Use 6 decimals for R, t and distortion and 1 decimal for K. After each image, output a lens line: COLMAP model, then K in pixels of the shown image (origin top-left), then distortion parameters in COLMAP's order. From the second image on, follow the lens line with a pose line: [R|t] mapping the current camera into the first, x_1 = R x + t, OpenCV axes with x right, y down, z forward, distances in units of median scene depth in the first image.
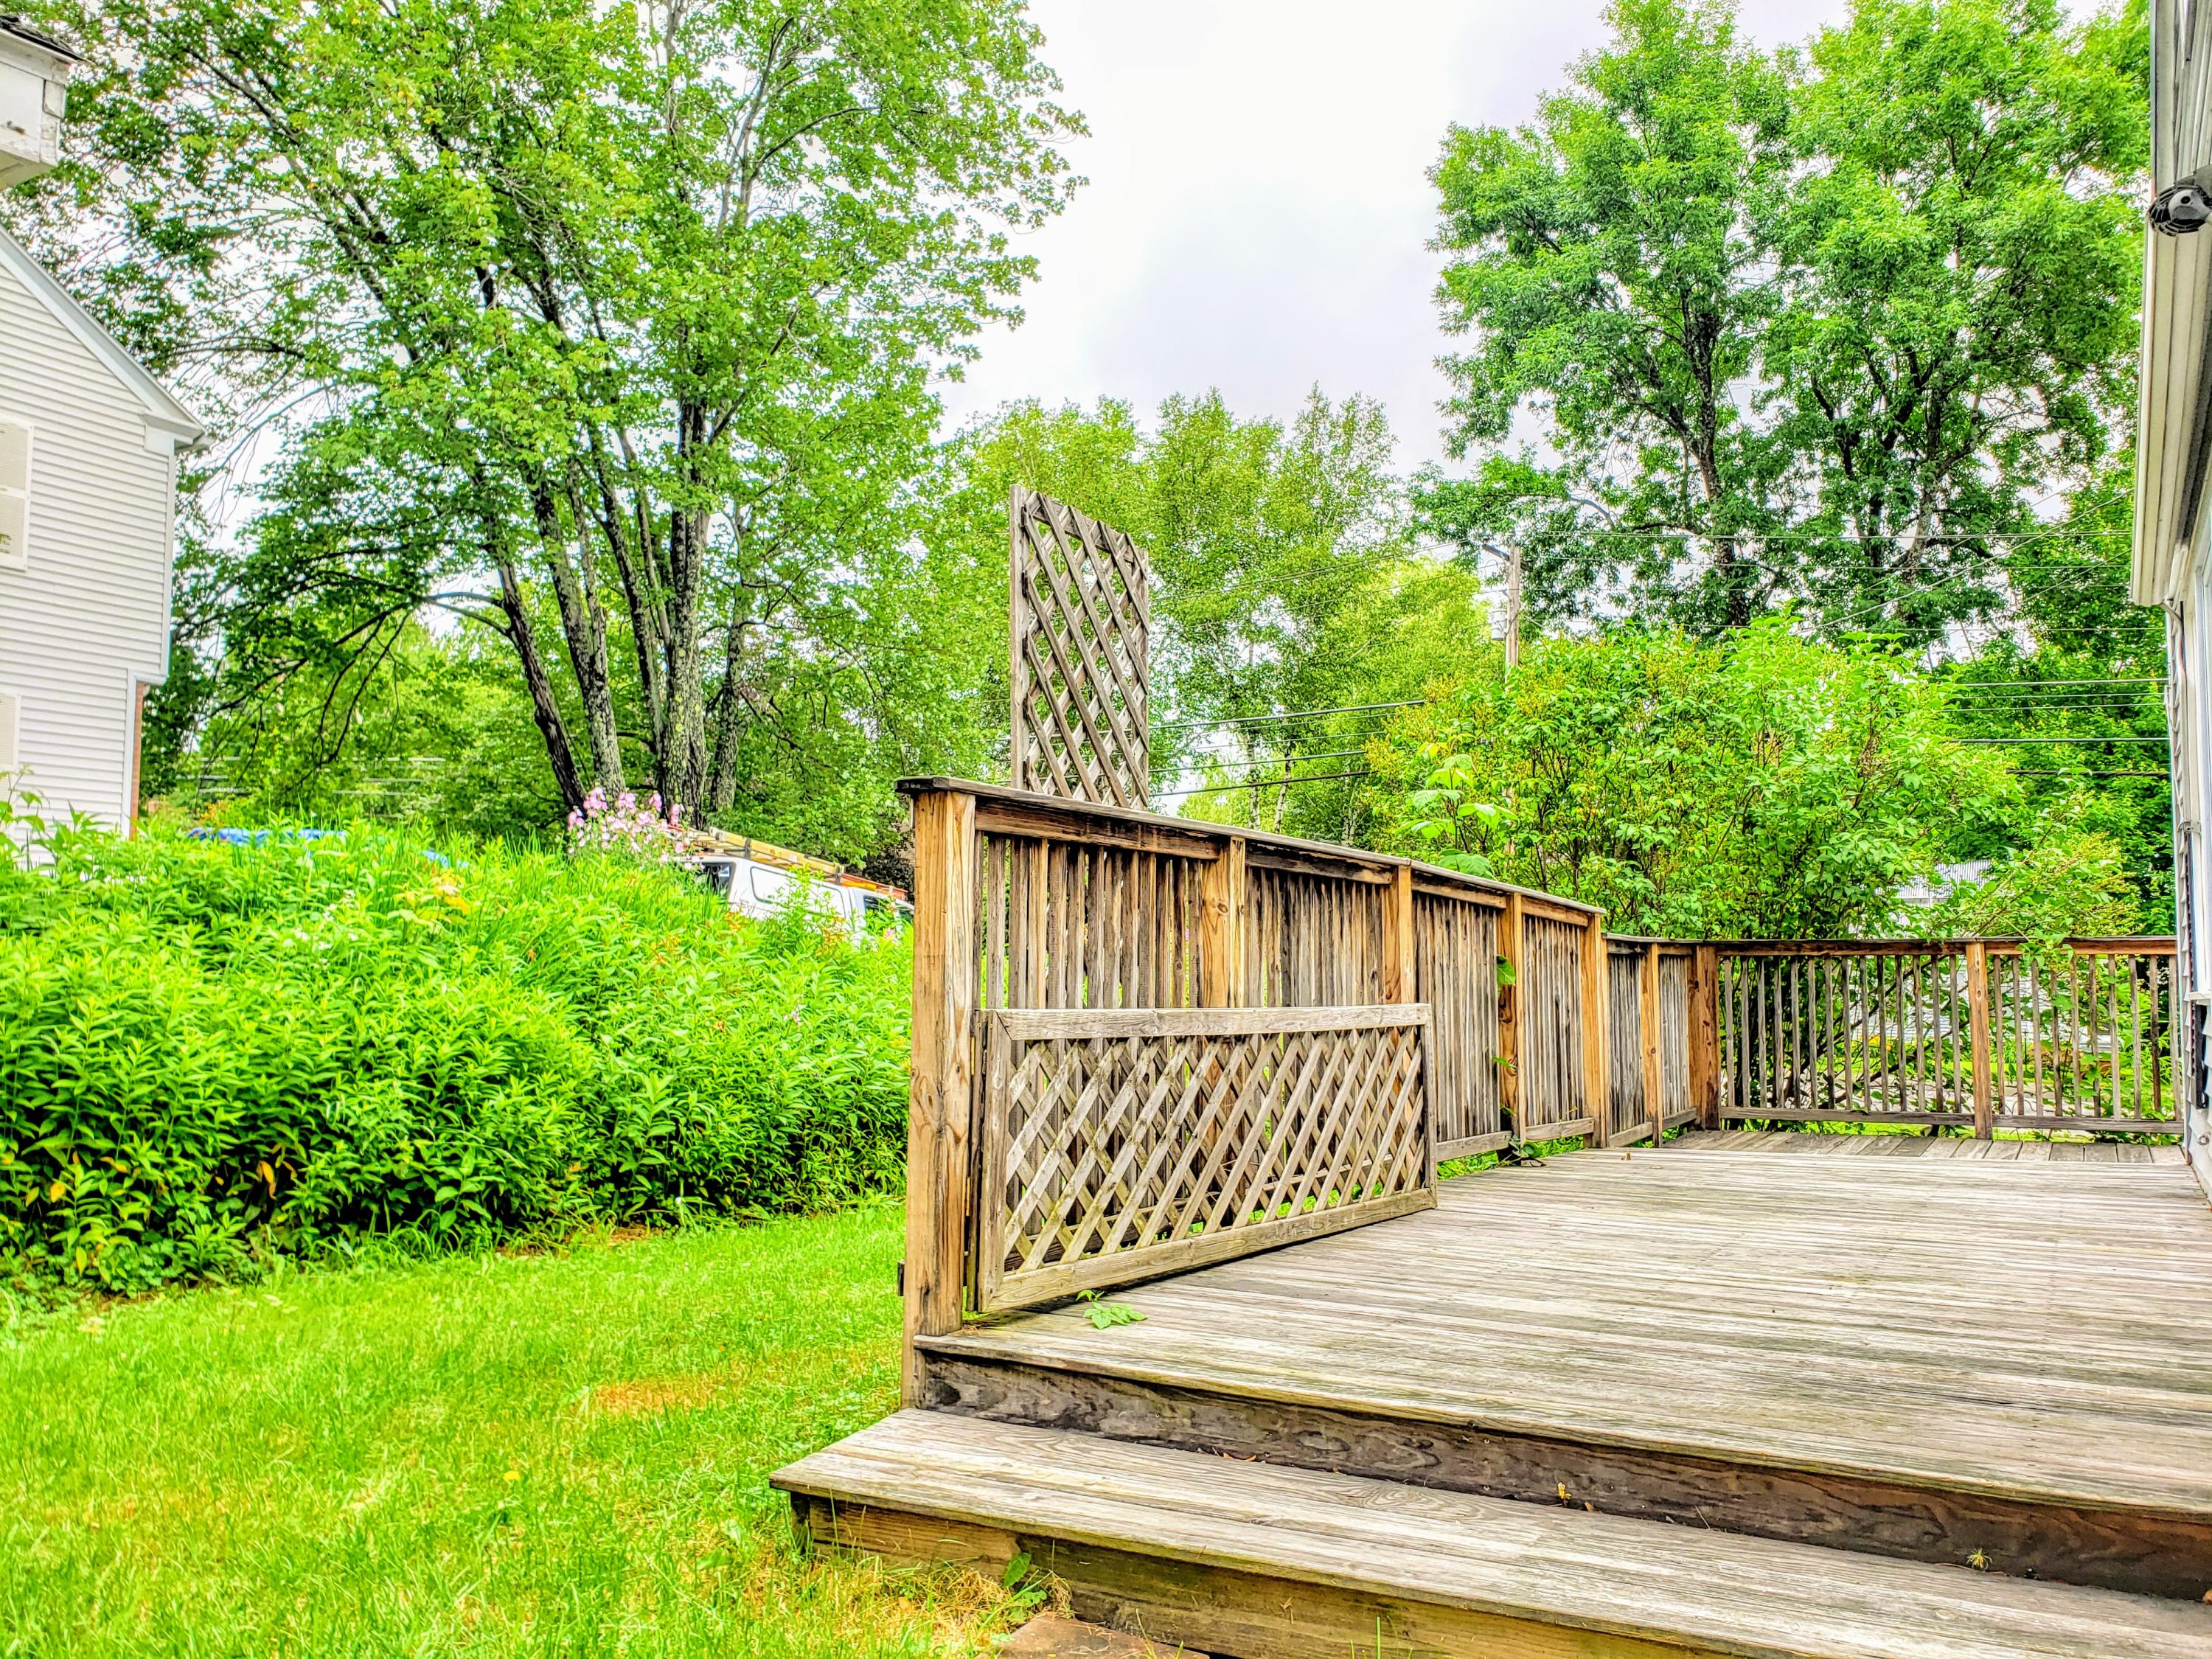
lens RADIAL K [[1732.1, 0, 1110.8], [0, 1732.1, 845.0], [0, 0, 1]] dist [0.069150, -0.076611]
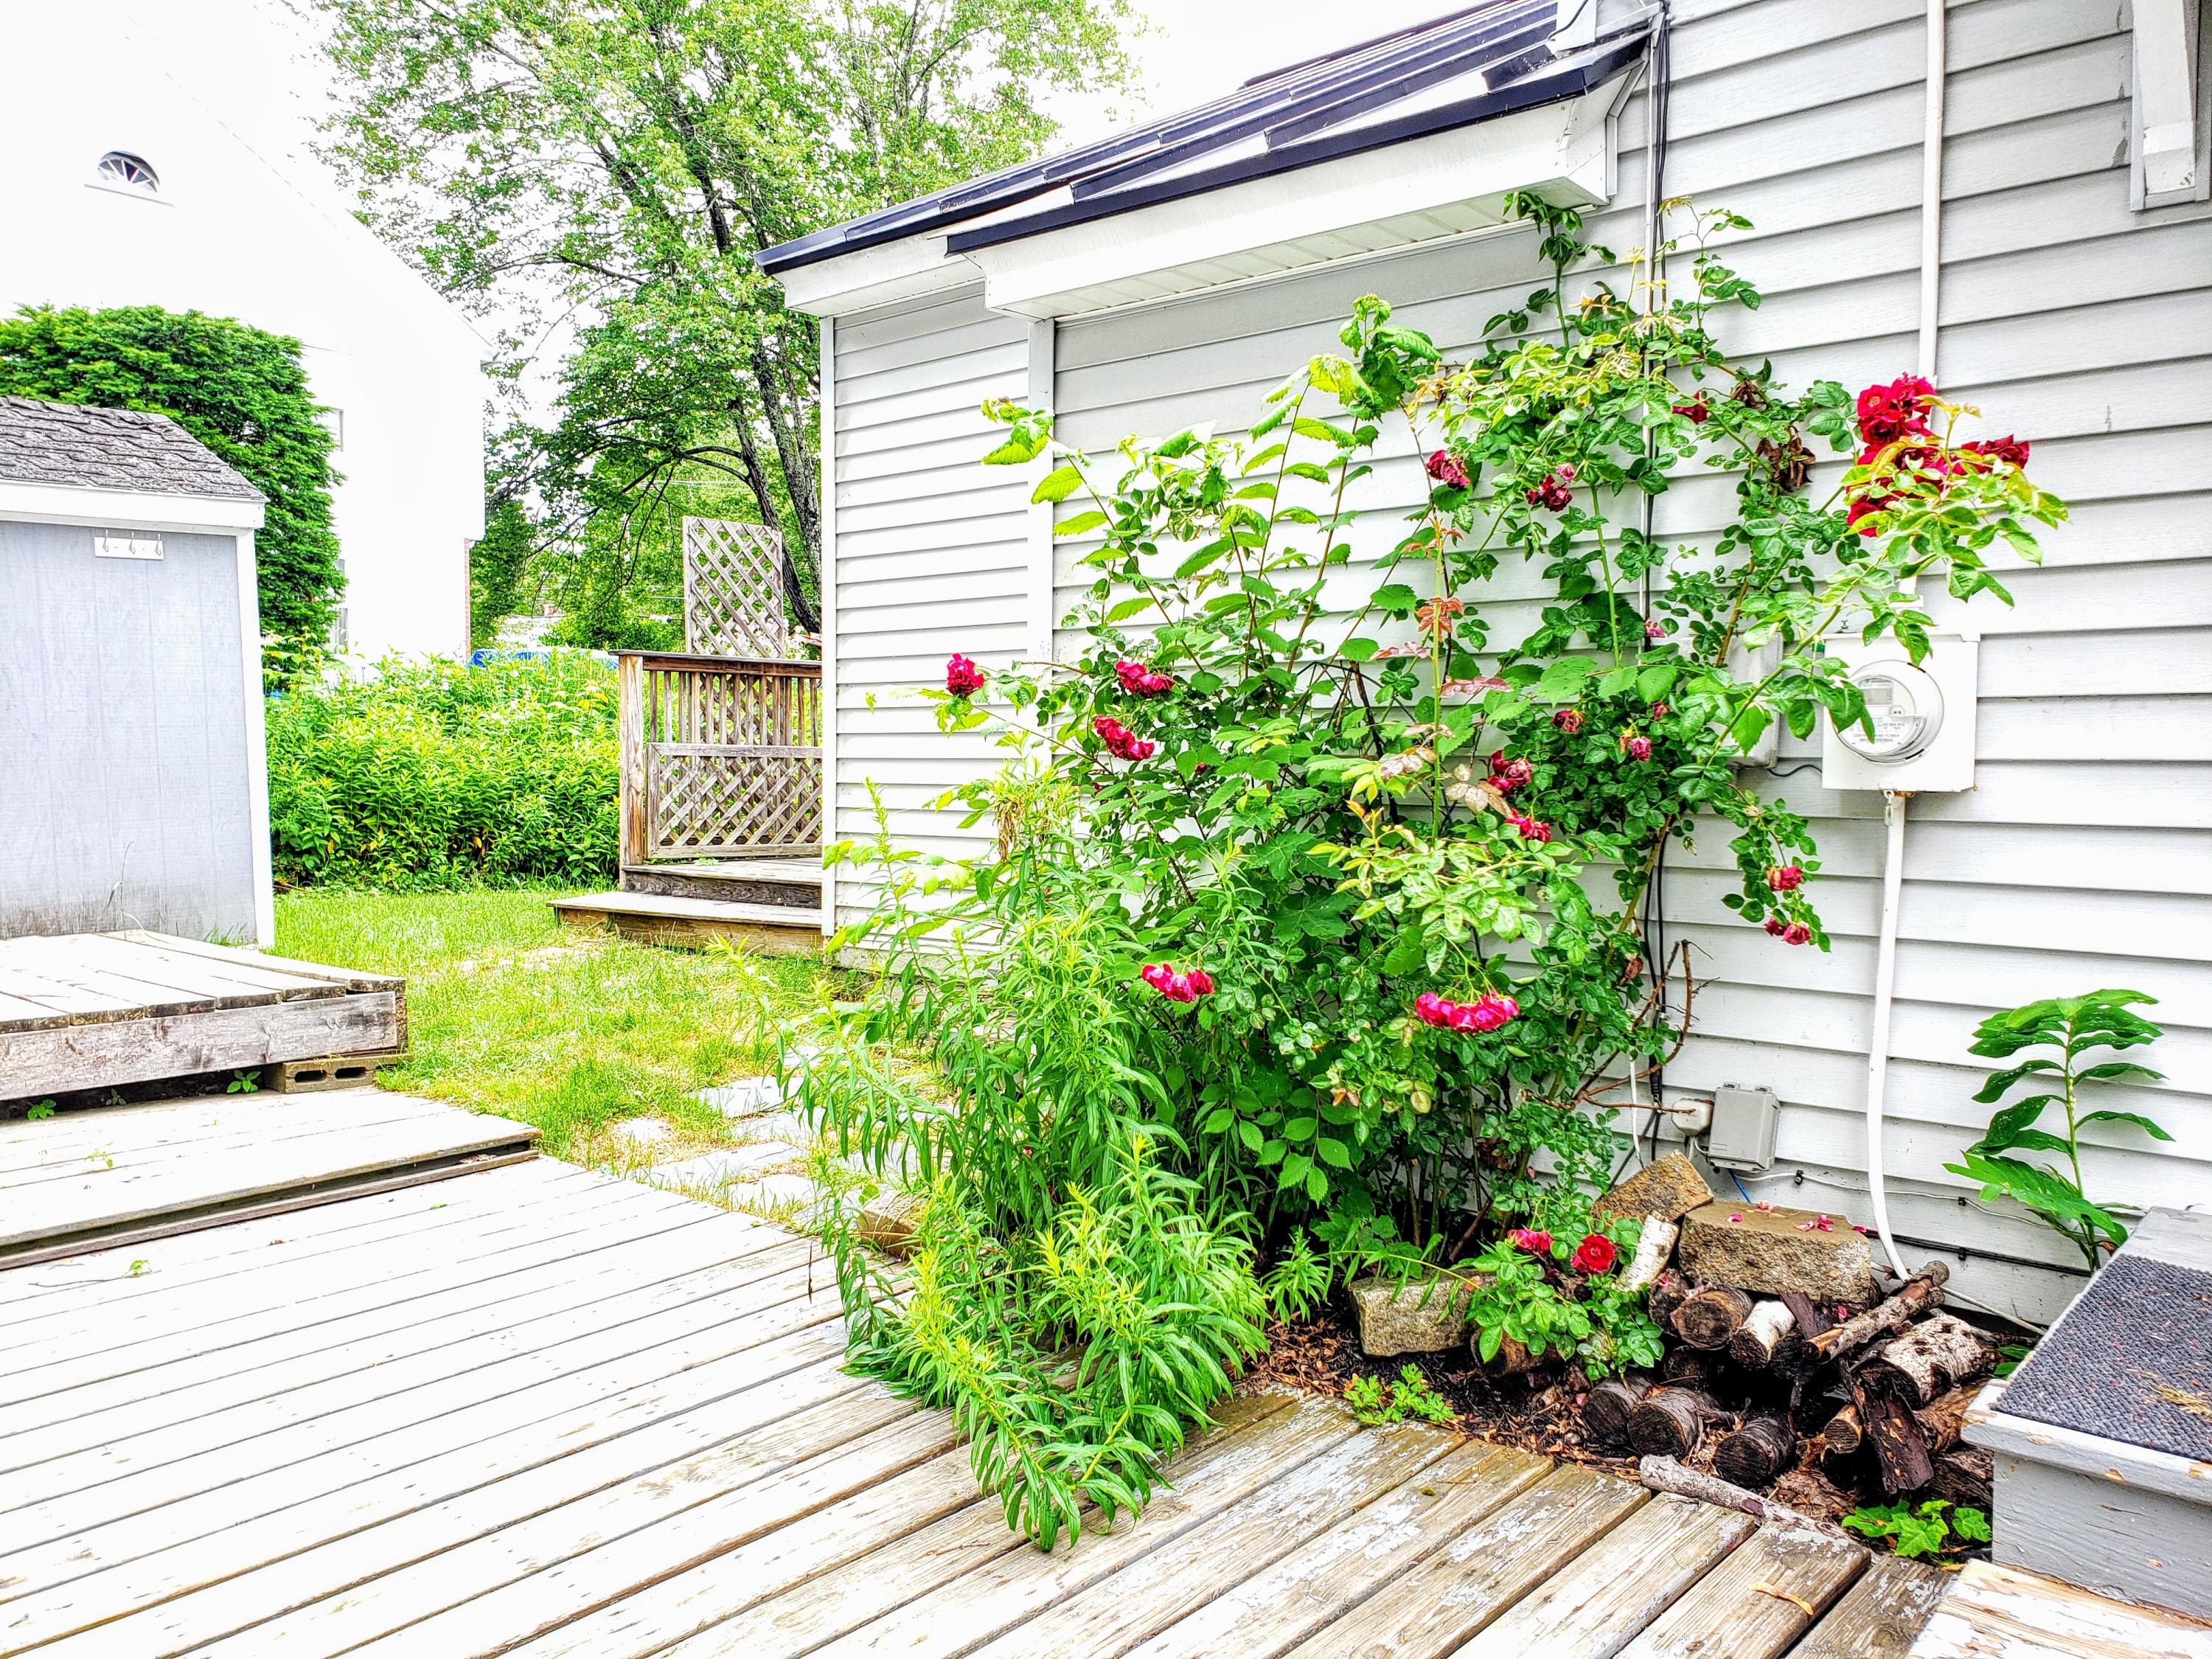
lens RADIAL K [[1732.1, 0, 1103.0], [0, 1732.1, 826.6], [0, 0, 1]] dist [0.069150, -0.076611]
pose [[0.979237, 0.004518, -0.202668, 0.483783], [0.018765, 0.993439, 0.112816, -0.025384], [0.201848, -0.114277, 0.972727, -0.598452]]
